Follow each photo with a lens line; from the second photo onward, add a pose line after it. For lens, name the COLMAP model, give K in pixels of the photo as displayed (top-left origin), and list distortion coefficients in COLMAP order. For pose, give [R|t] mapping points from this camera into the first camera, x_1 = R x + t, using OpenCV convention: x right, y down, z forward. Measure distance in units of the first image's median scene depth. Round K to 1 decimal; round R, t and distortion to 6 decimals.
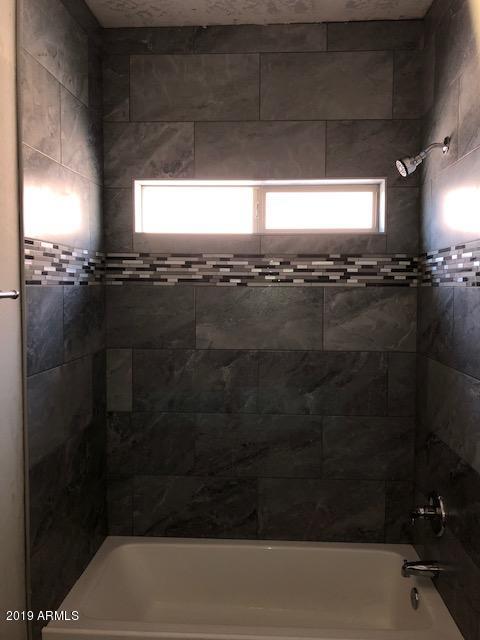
lens RADIAL K [[541.0, 0, 240.0], [0, 541.0, 320.0], [0, 0, 1]] dist [0.009141, 0.018625]
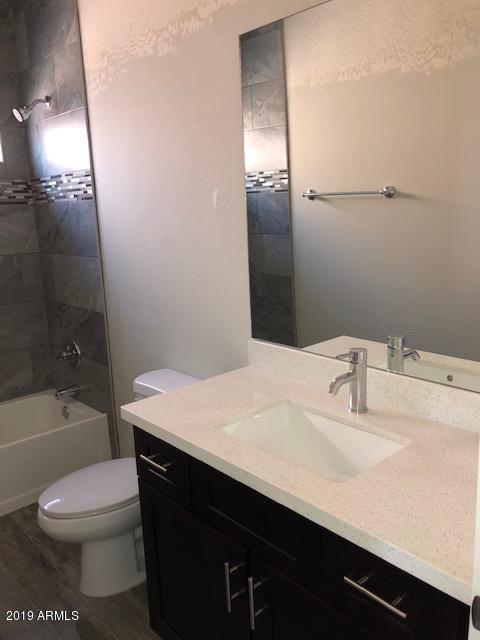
lens RADIAL K [[541.0, 0, 240.0], [0, 541.0, 320.0], [0, 0, 1]] dist [0.009141, 0.018625]
pose [[0.714283, -0.166185, 0.679840, -0.302461], [0.077620, 0.984217, 0.159036, 0.053474], [-0.695539, -0.060828, 0.715909, -0.386069]]
